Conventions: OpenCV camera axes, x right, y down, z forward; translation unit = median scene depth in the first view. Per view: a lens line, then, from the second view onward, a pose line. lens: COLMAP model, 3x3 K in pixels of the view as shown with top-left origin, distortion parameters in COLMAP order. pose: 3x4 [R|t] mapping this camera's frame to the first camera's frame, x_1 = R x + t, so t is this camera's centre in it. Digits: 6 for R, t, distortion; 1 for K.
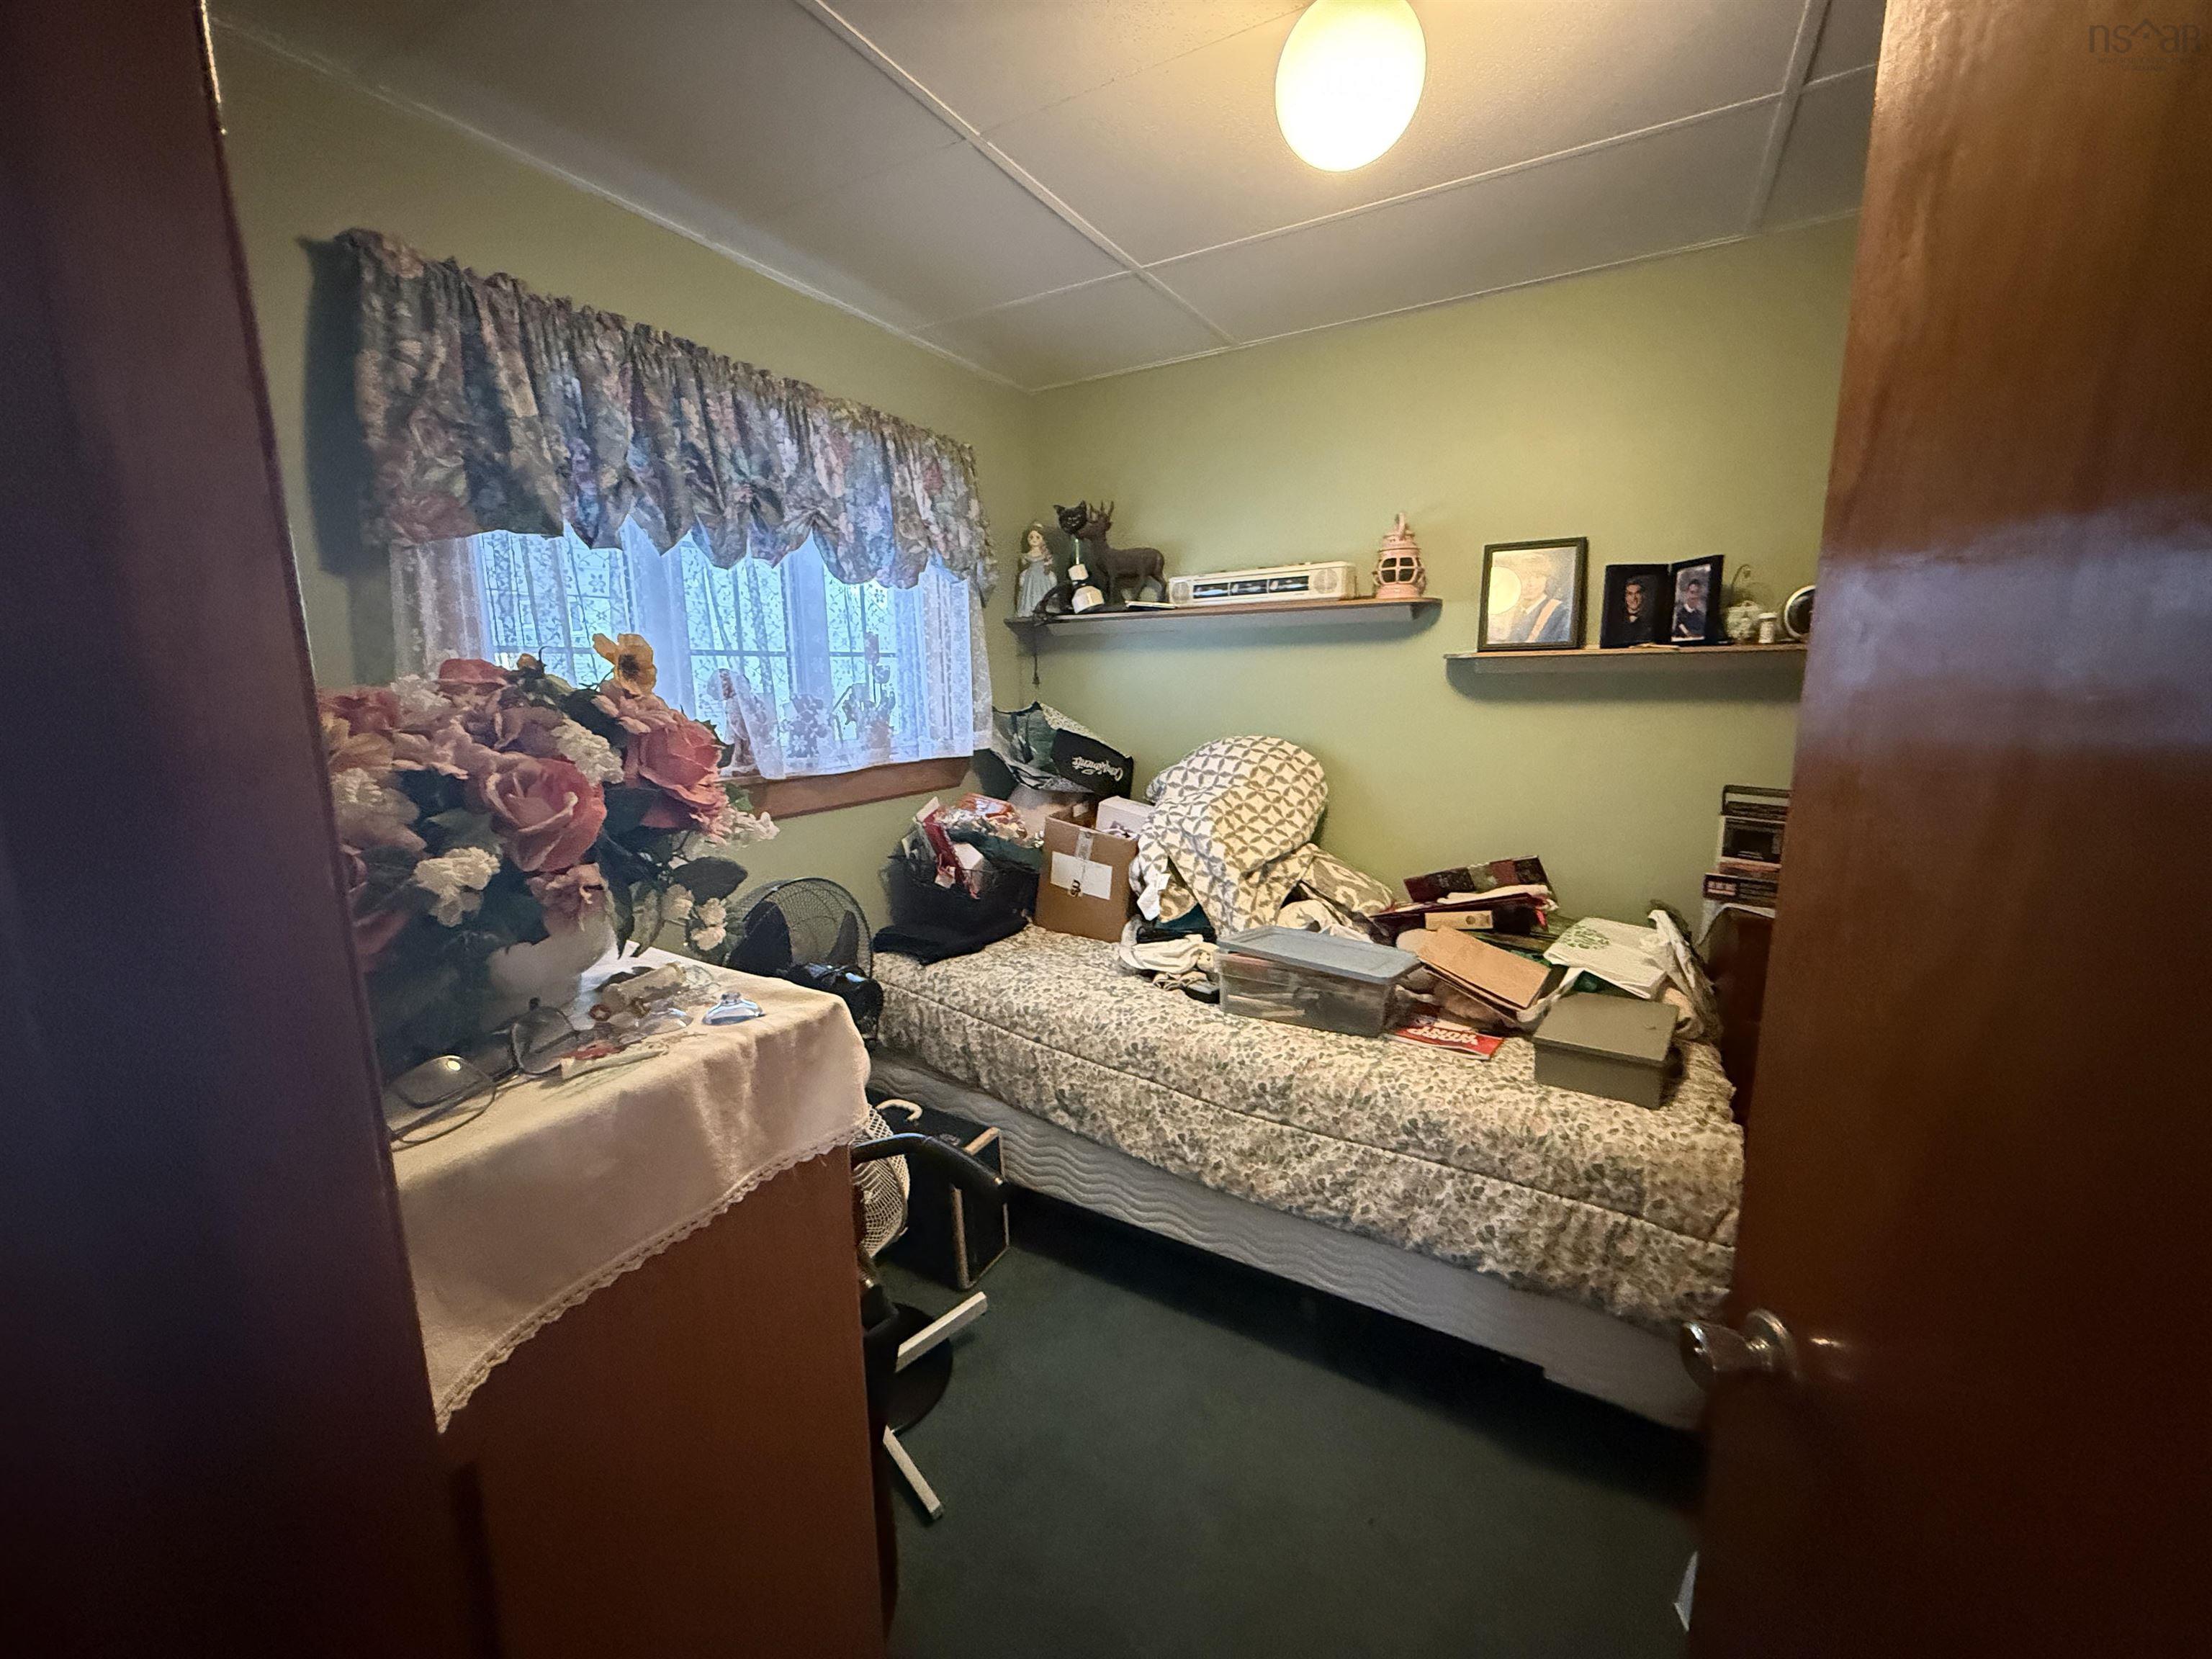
lens RADIAL K [[877.5, 0, 1104.8], [0, 877.5, 829.3], [0, 0, 1]] dist [-0.003053, 0.000695]
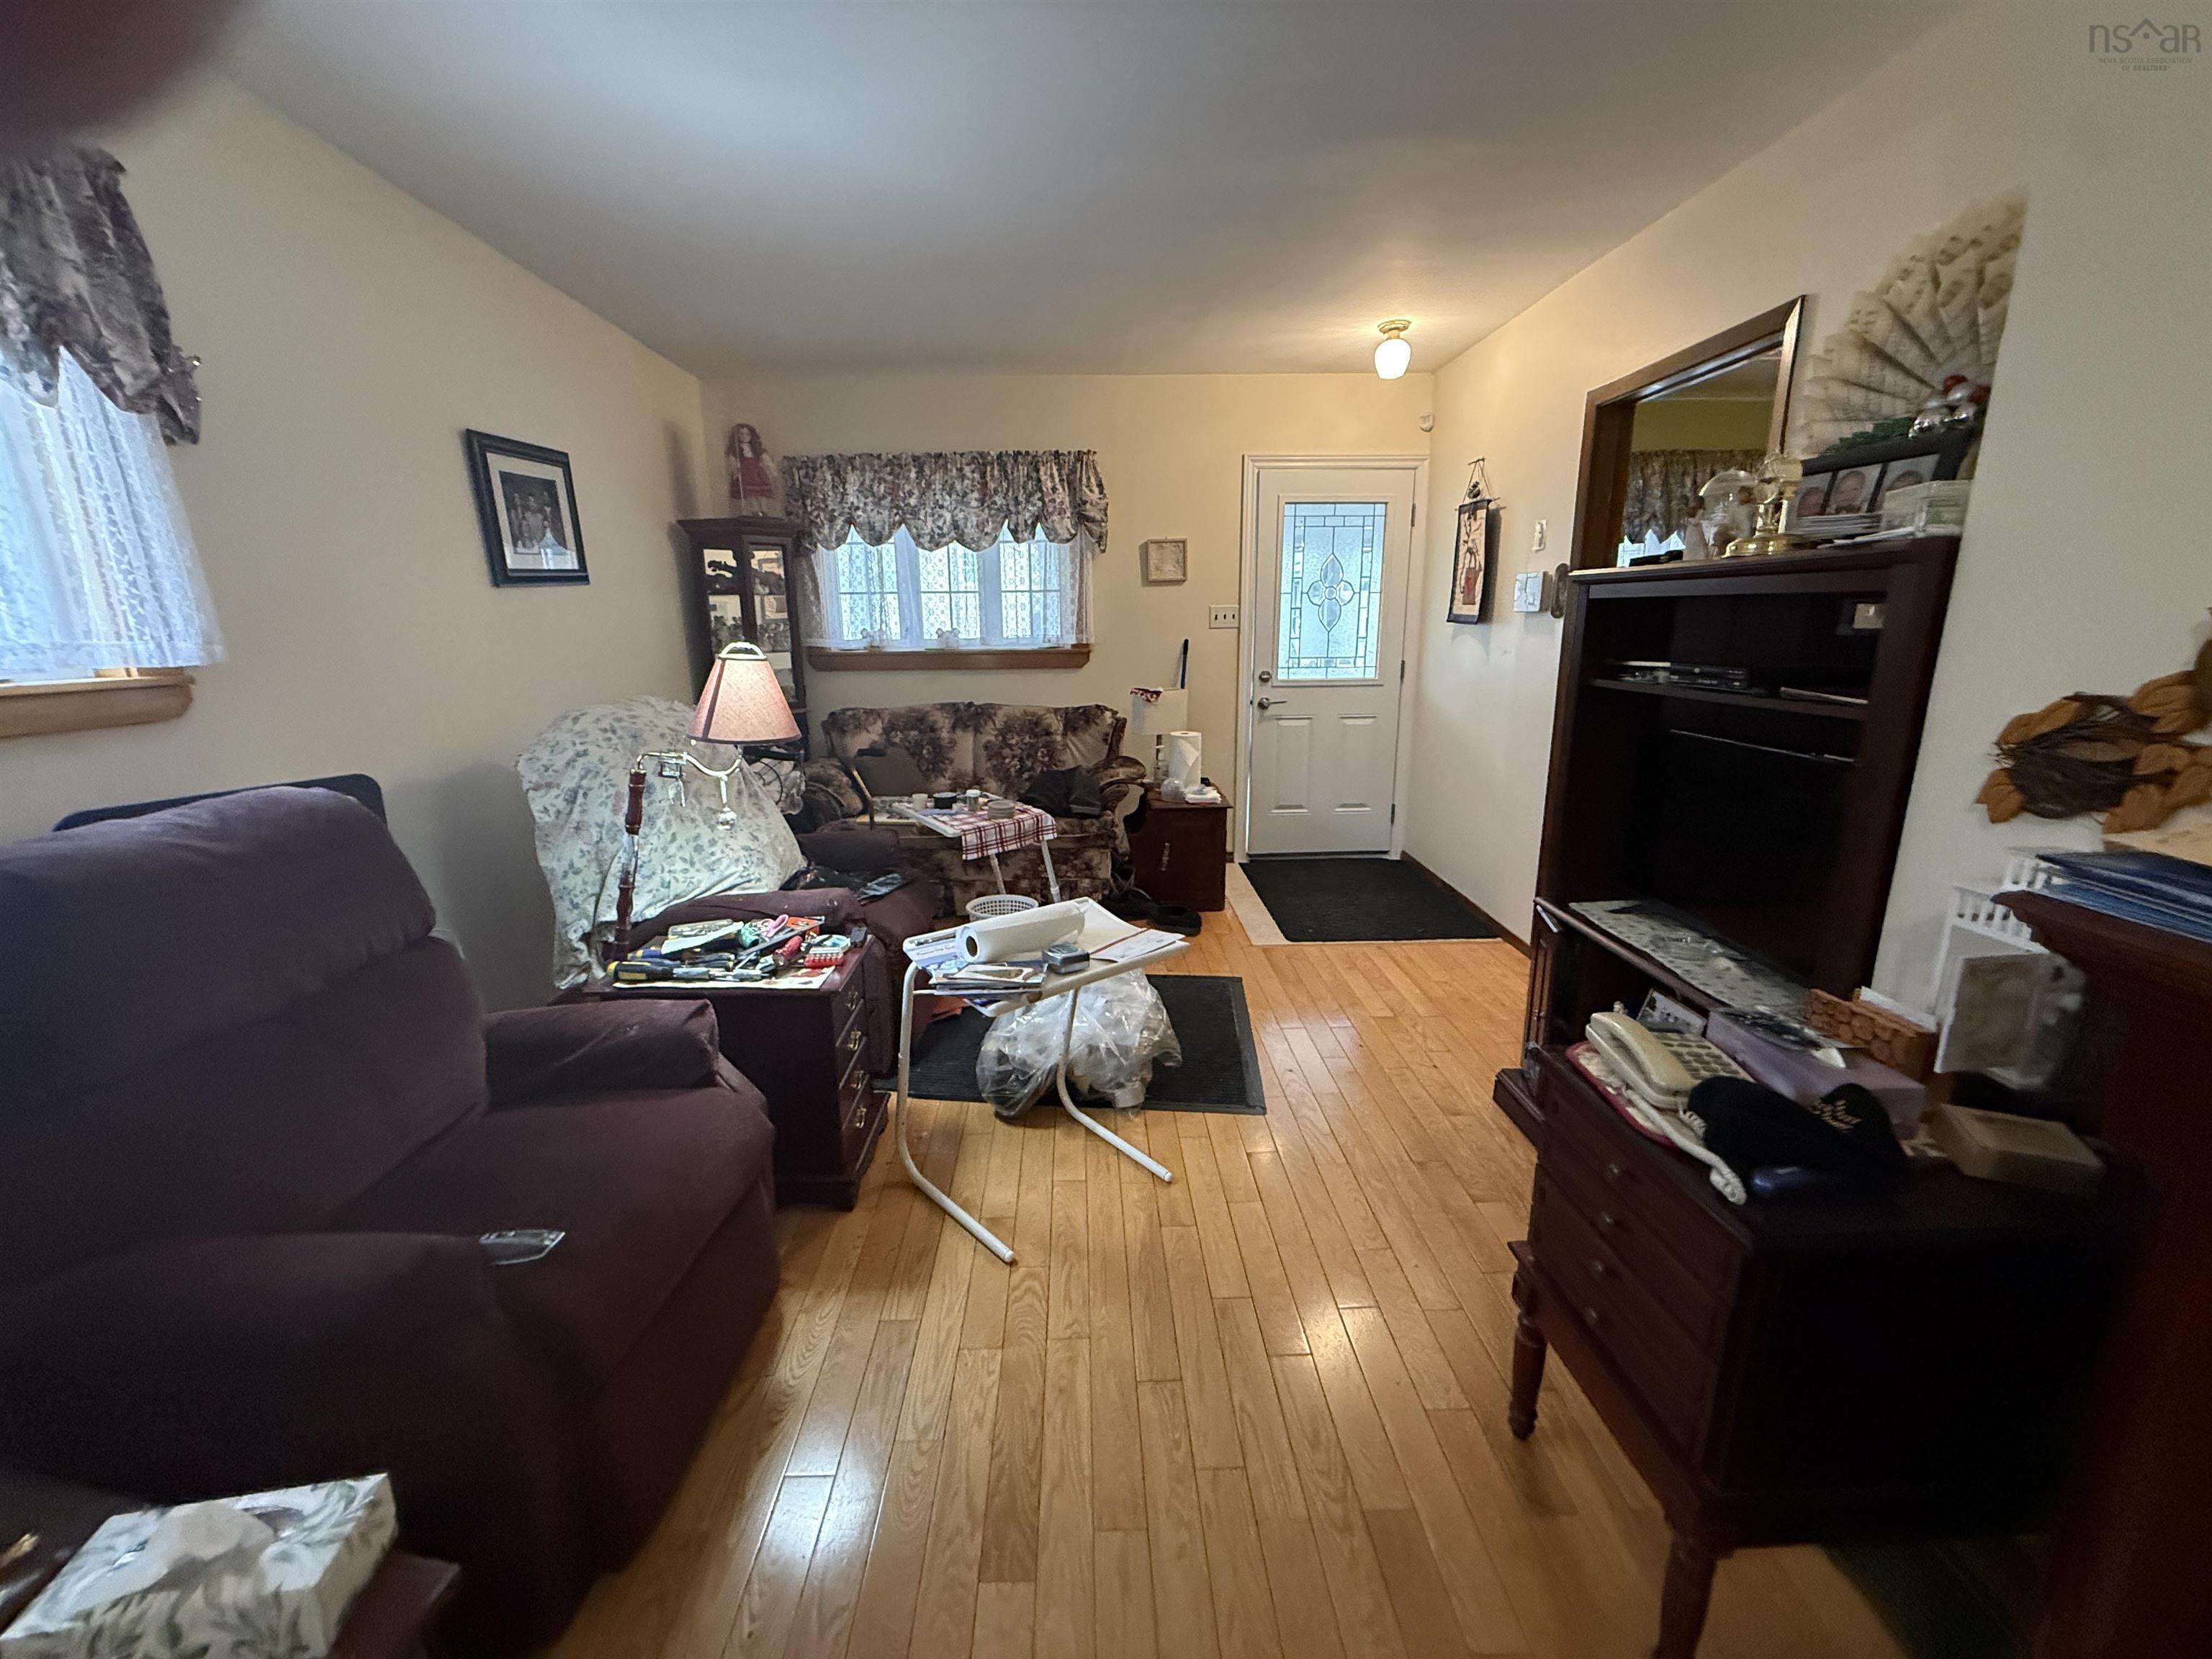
lens RADIAL K [[877.5, 0, 1104.1], [0, 877.5, 833.3], [0, 0, 1]] dist [-0.003053, 0.000695]
pose [[0.531683, 0.212115, -0.819952, 0.917584], [-0.137042, 0.976919, 0.163859, 0.316216], [0.835783, 0.025247, 0.548479, -1.758925]]
